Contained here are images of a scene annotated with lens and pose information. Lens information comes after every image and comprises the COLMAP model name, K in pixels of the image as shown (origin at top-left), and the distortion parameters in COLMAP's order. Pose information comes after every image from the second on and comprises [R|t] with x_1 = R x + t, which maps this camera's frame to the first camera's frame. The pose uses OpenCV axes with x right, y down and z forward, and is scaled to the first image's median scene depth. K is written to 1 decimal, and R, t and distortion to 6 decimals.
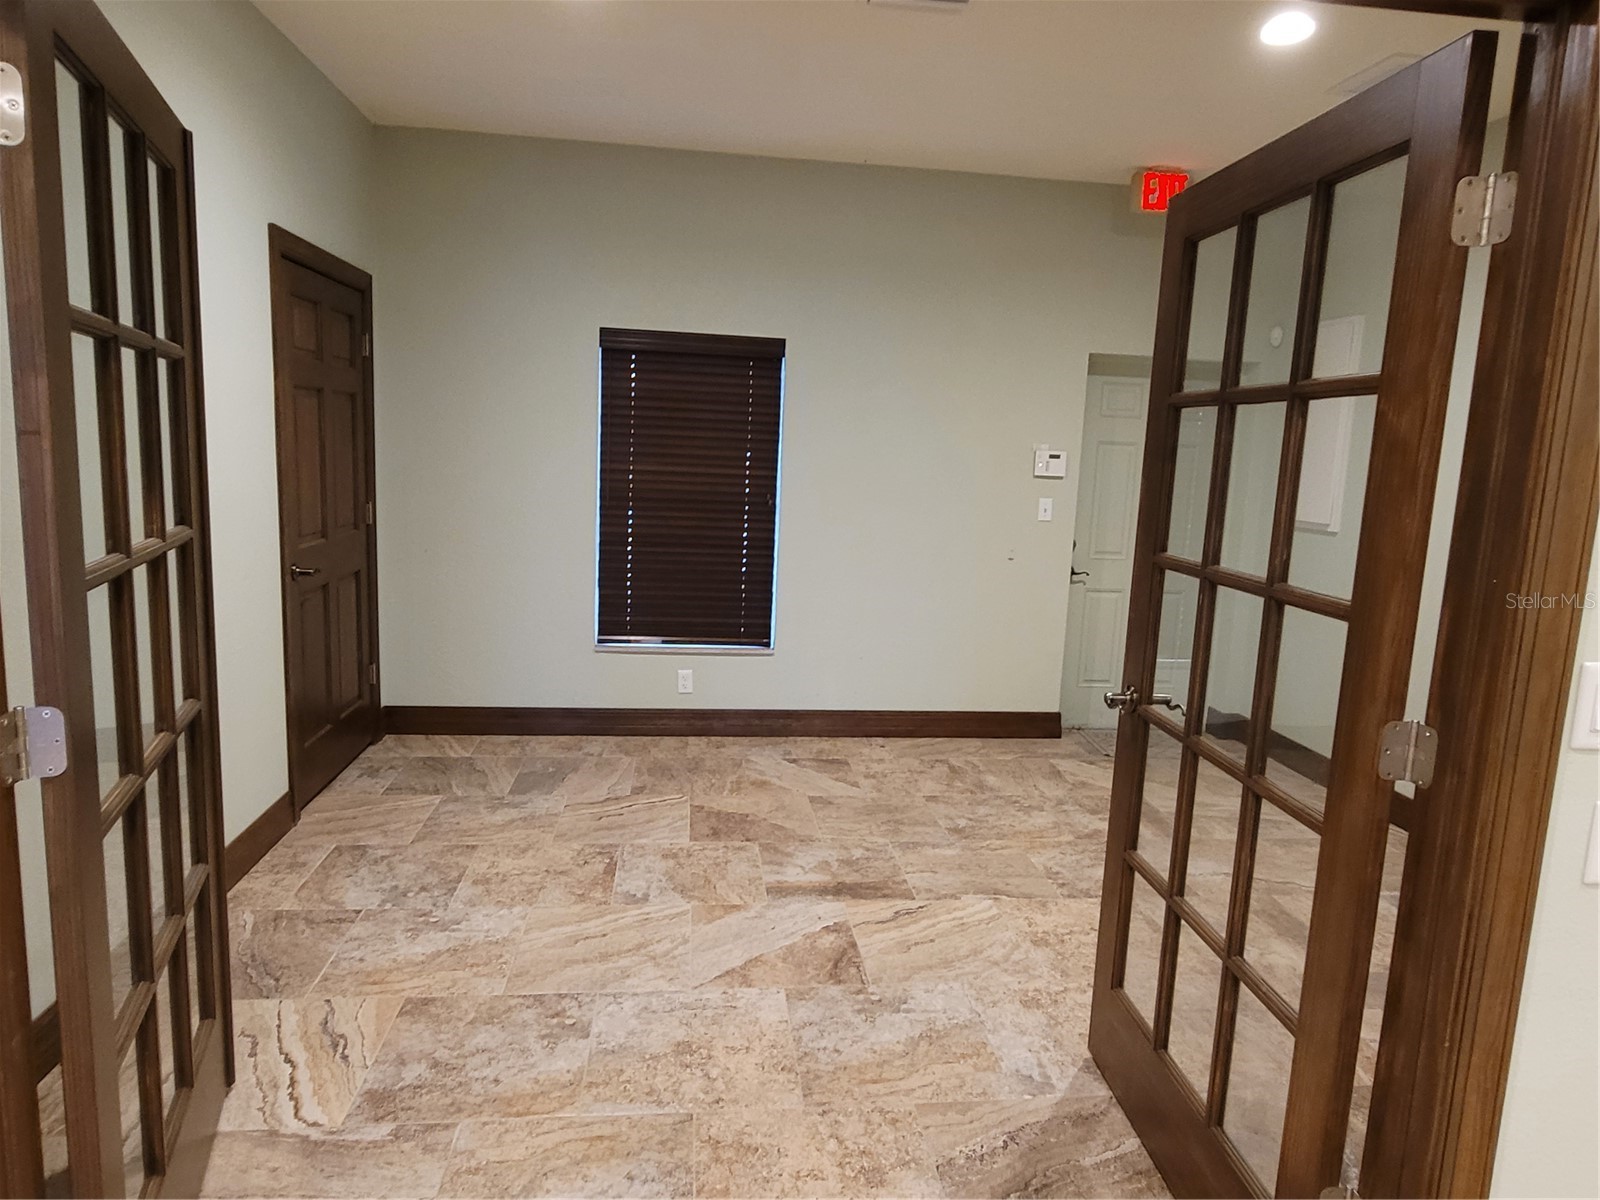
lens RADIAL K [[992.1, 0, 802.2], [0, 992.1, 594.3], [0, 0, 1]] dist [-0.004889, 0.000064]
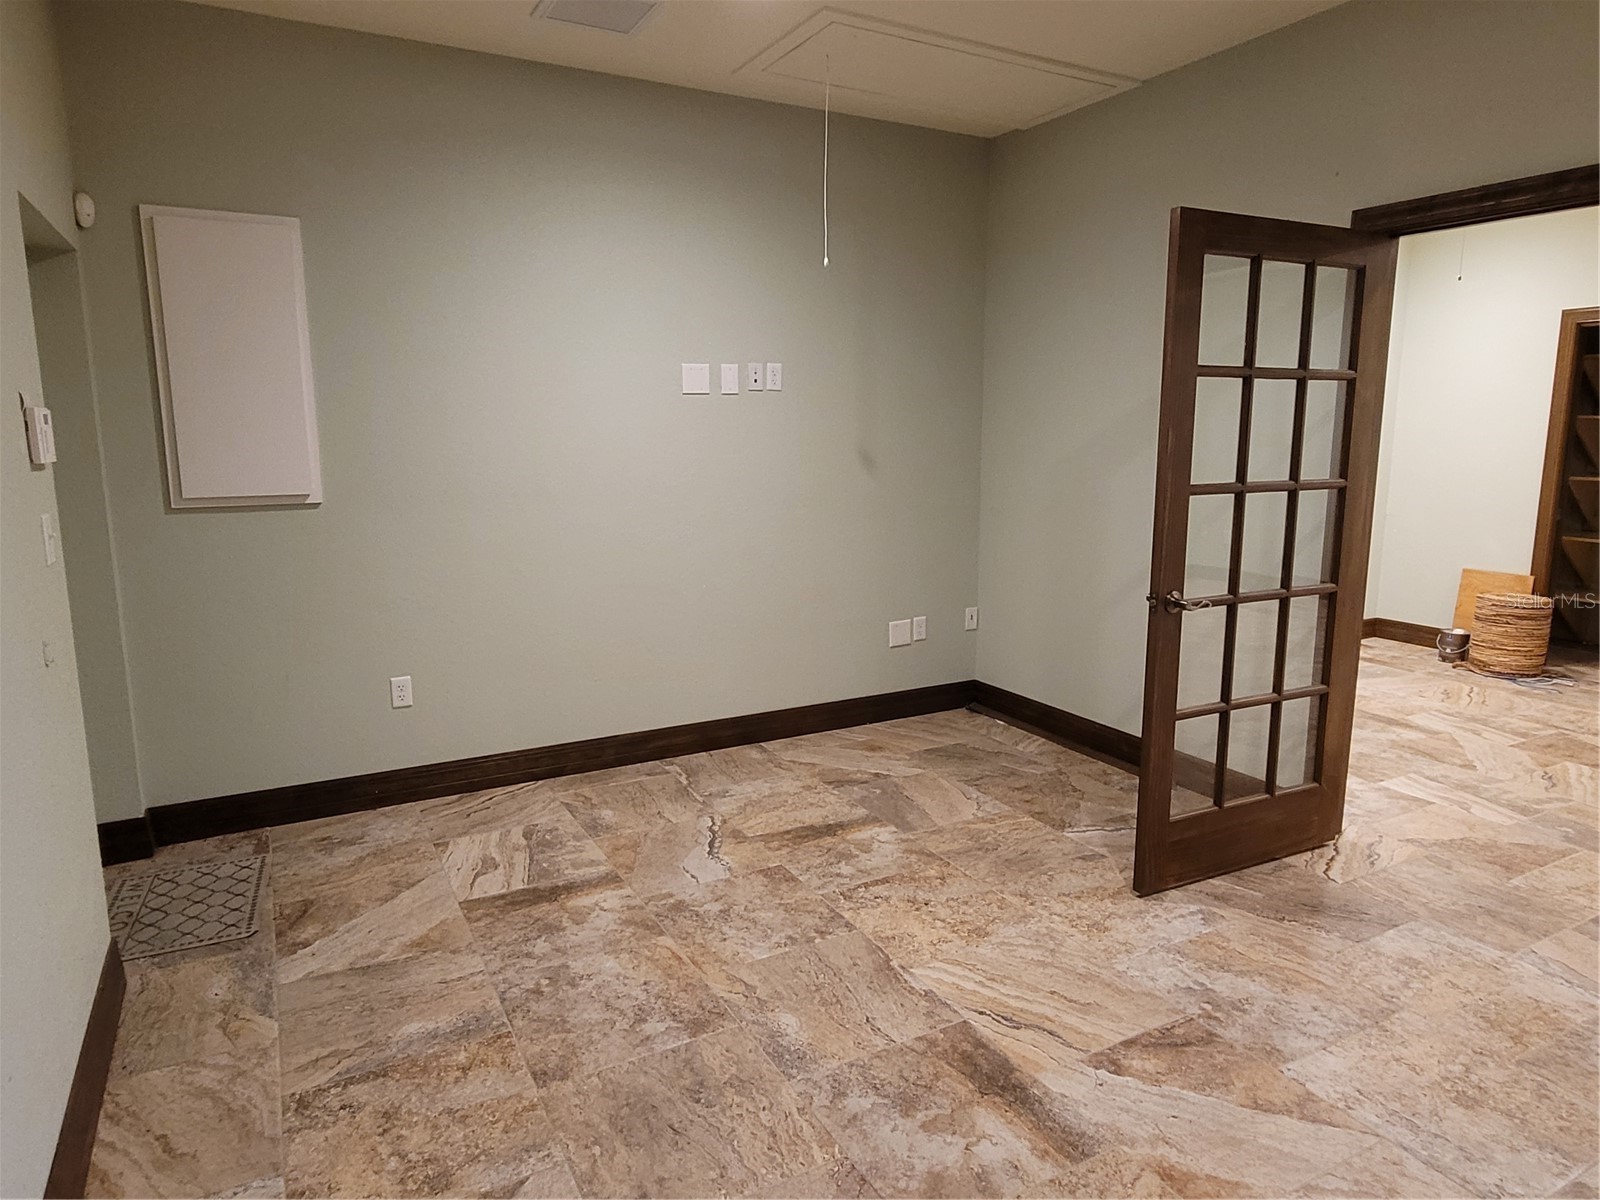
lens RADIAL K [[992.1, 0, 798.3], [0, 992.1, 595.9], [0, 0, 1]] dist [-0.004889, 0.000064]
pose [[-0.373329, -0.200697, 0.905730, -0.532217], [0.127562, 0.955939, 0.264402, -0.249346], [-0.918887, 0.214246, -0.331279, 1.529407]]
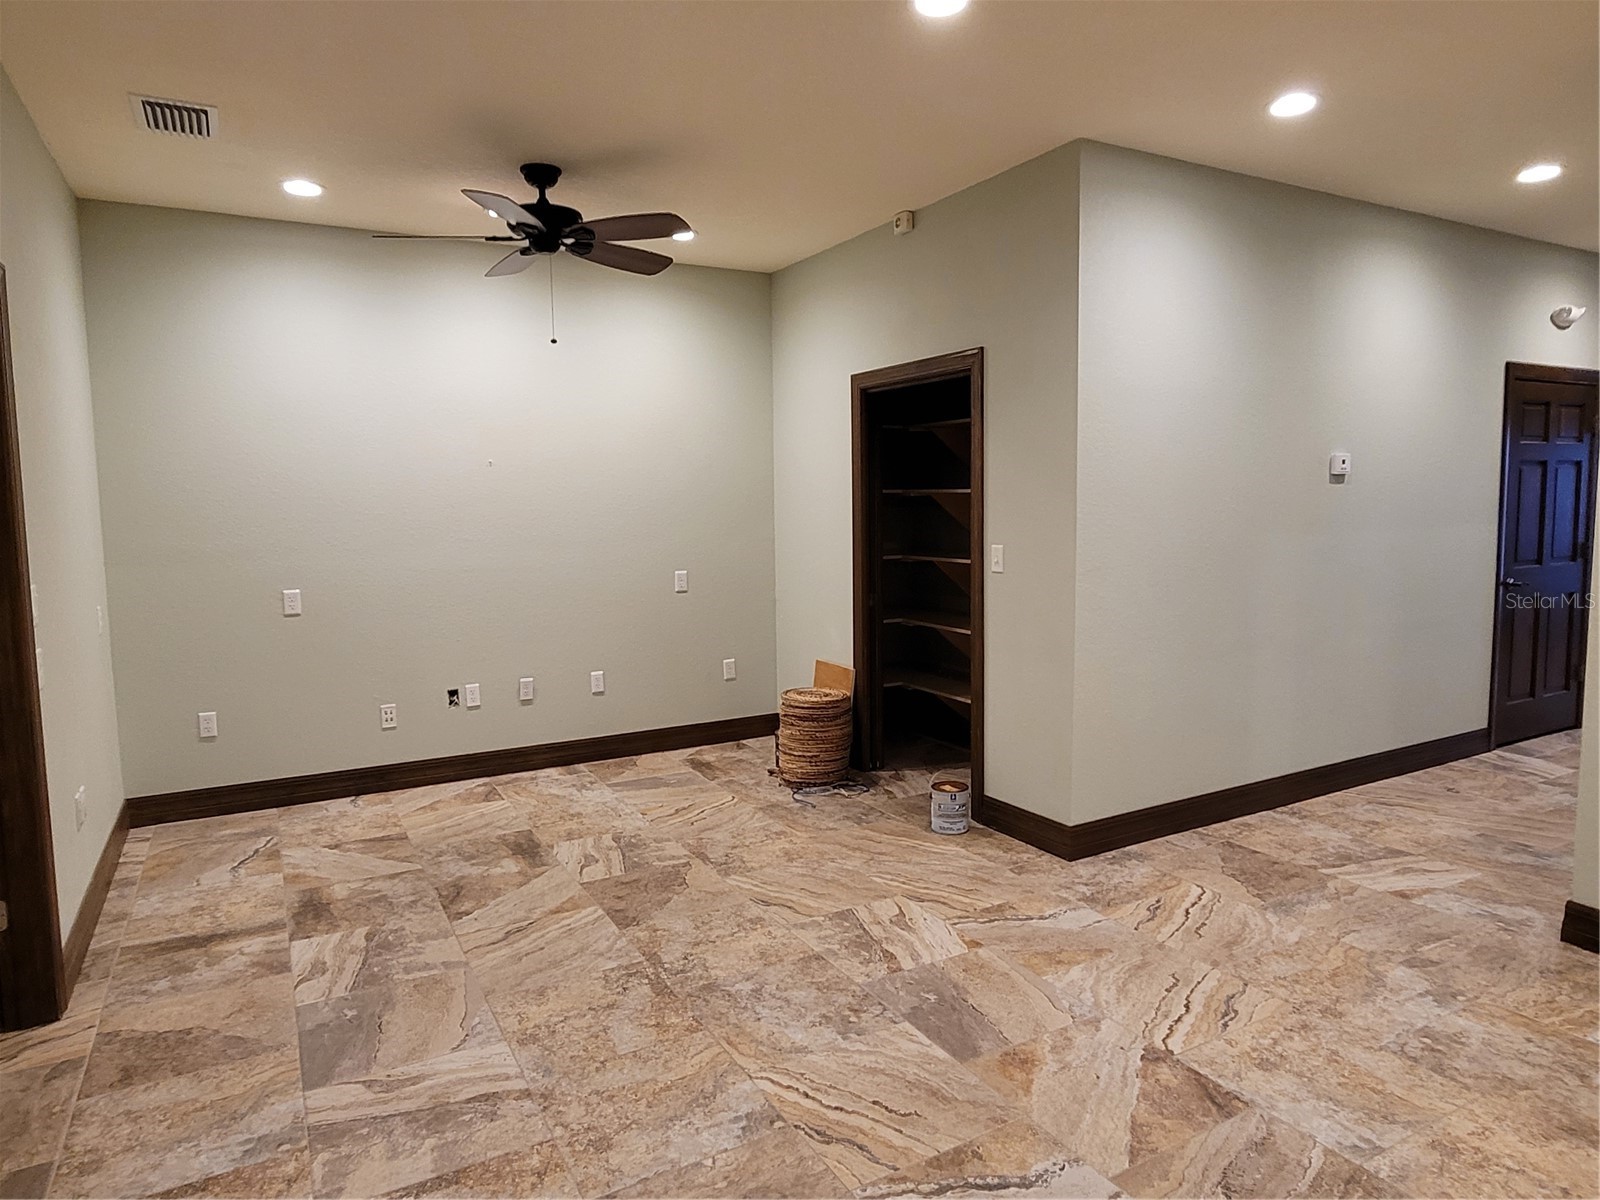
lens RADIAL K [[992.1, 0, 799.7], [0, 992.1, 592.5], [0, 0, 1]] dist [-0.004889, 0.000064]
pose [[-0.387694, -0.120432, 0.913887, -0.858055], [0.139435, 0.972358, 0.187289, -0.036341], [-0.911181, 0.200039, -0.360185, 0.107503]]
